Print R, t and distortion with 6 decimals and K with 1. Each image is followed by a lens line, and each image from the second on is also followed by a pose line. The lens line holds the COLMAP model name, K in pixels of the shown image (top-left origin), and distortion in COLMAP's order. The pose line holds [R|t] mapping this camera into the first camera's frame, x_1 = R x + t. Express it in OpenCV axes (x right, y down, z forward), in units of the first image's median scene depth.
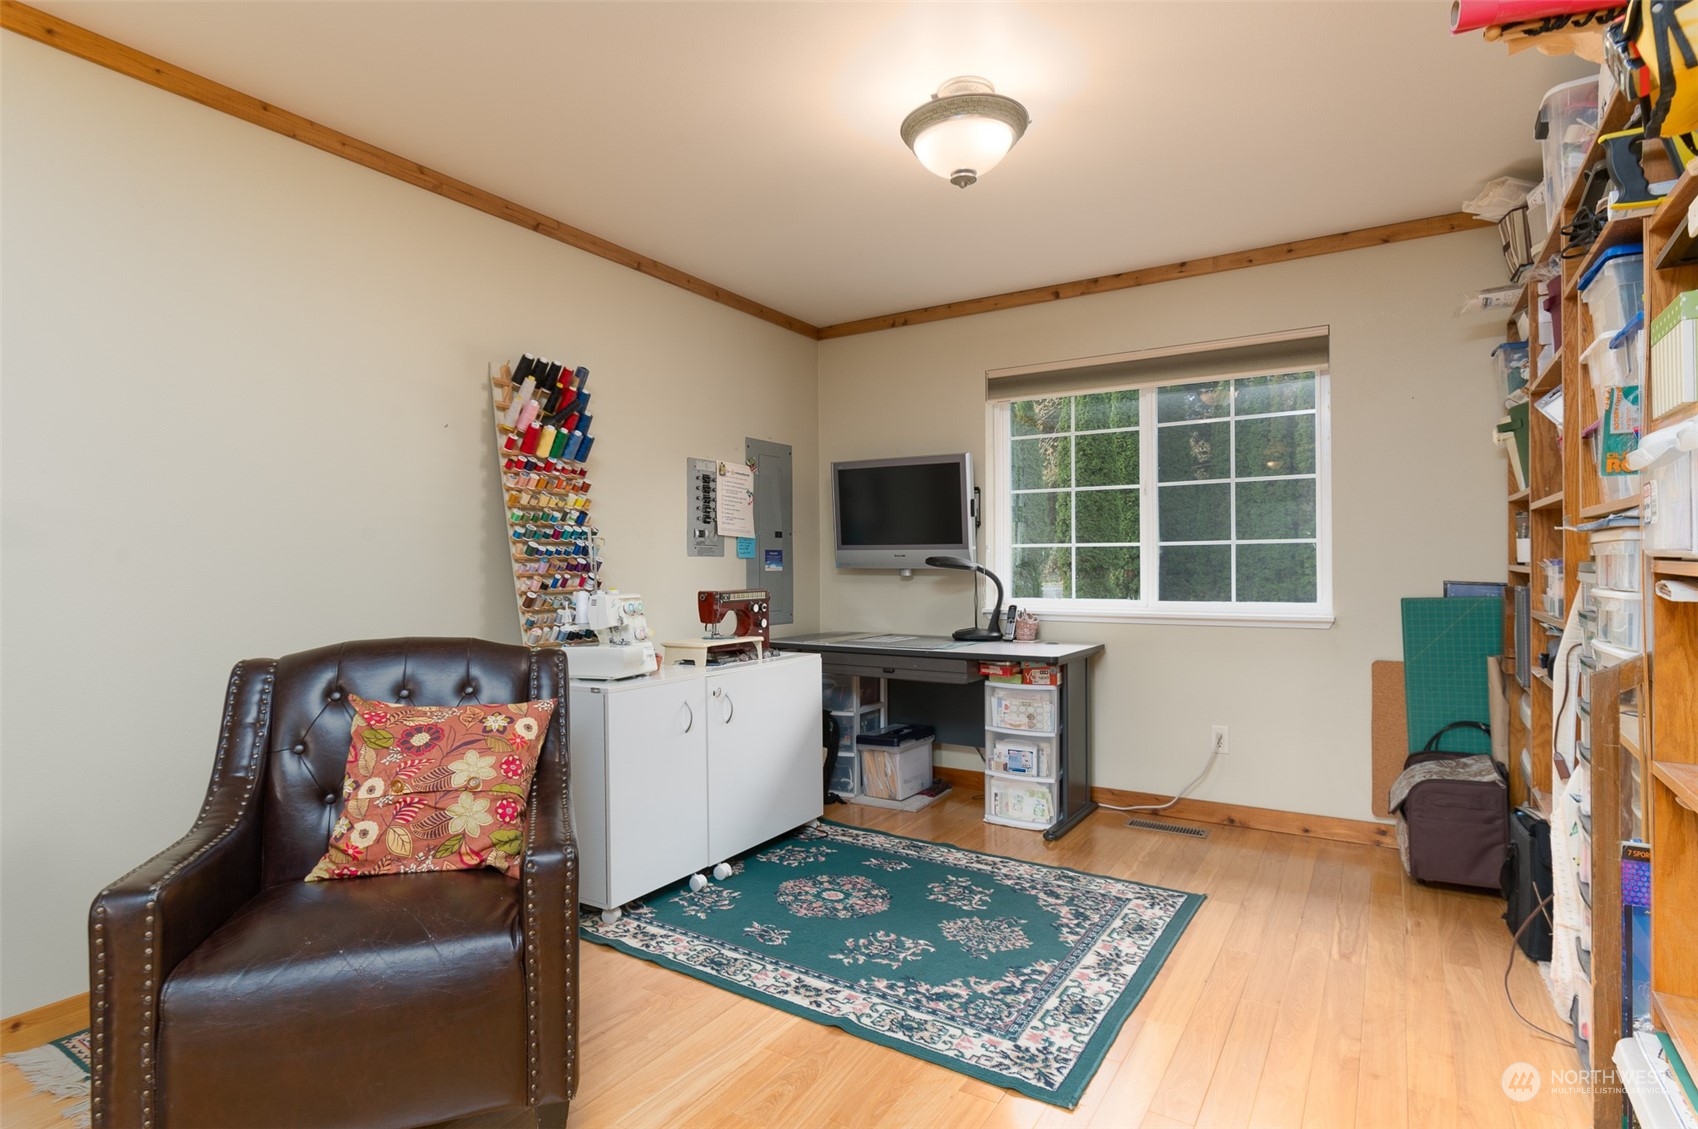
lens RADIAL K [[879.7, 0, 849.0], [0, 879.7, 564.5], [0, 0, 1]] dist [-0.002494, -0.000486]
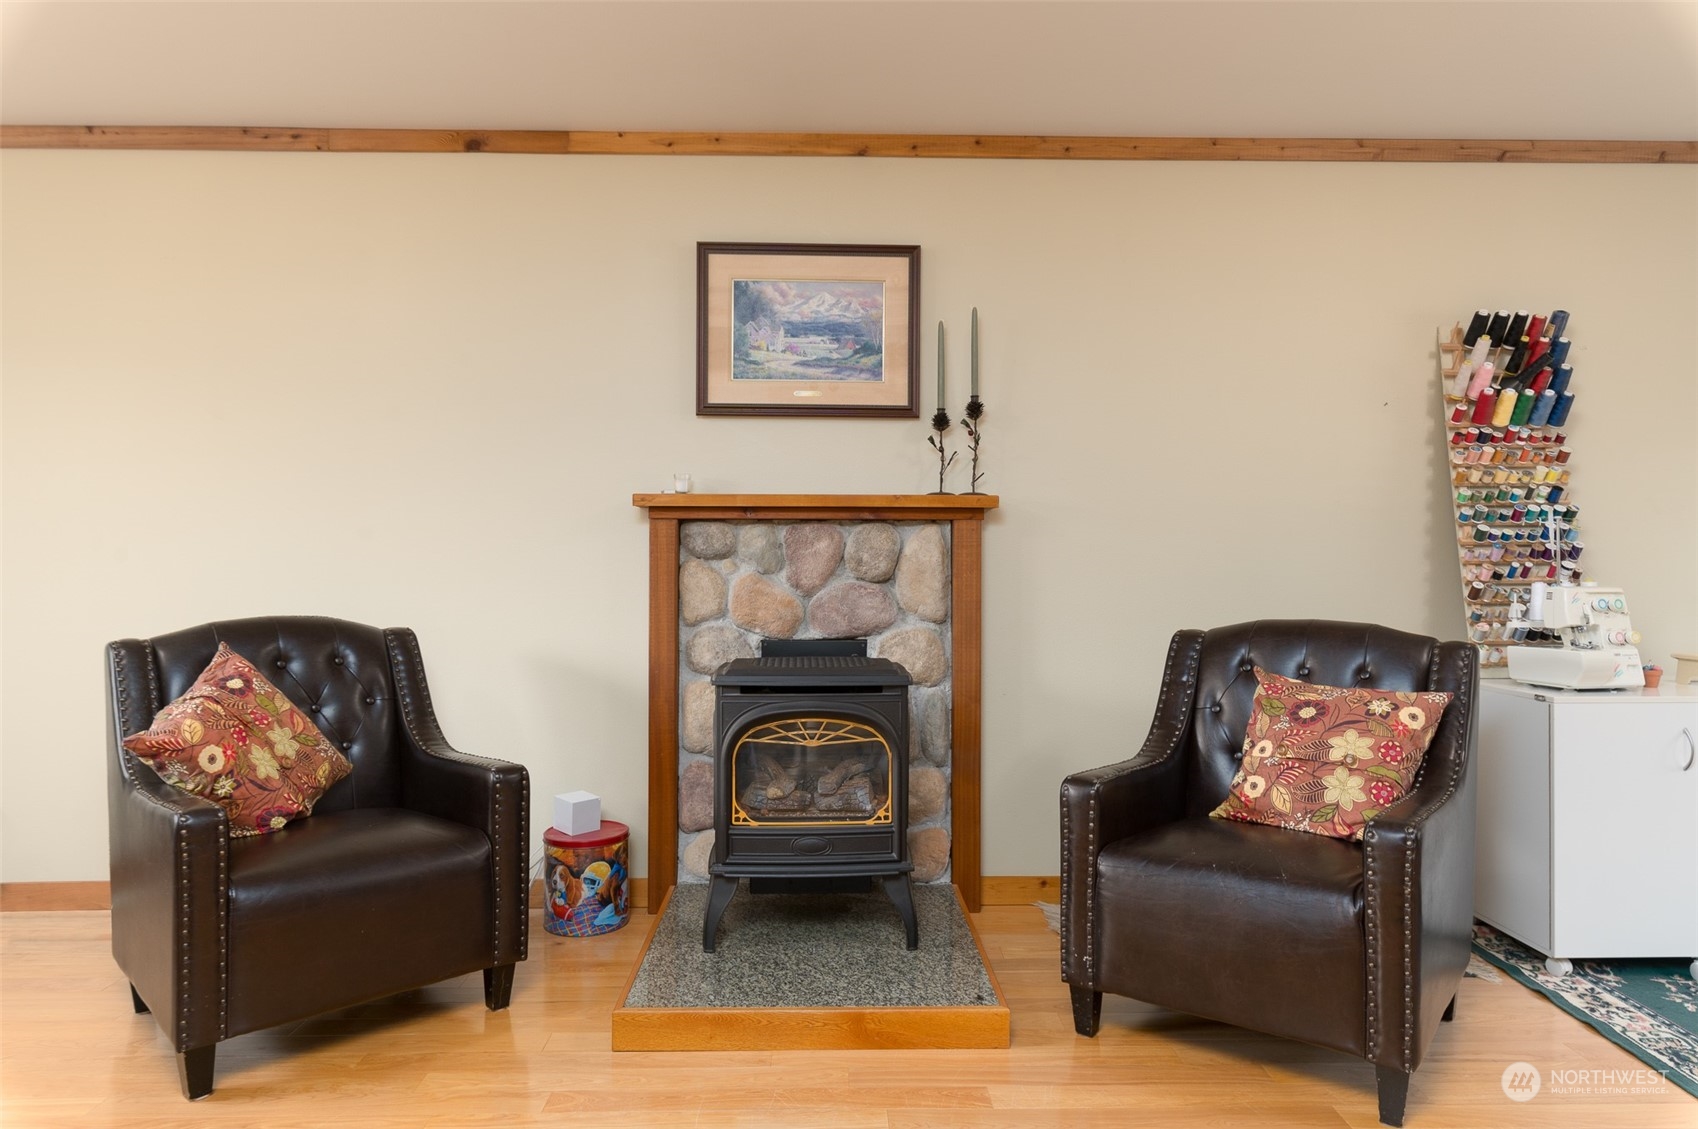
lens RADIAL K [[1005.0, 0, 849.0], [0, 1005.0, 564.5], [0, 0, 1]] dist [-0.000056, -0.000097]
pose [[0.553845, 0.016537, -0.832455, 0.135430], [-0.004075, 0.999845, 0.017152, -0.000677], [0.832610, -0.006108, 0.553827, -0.089448]]
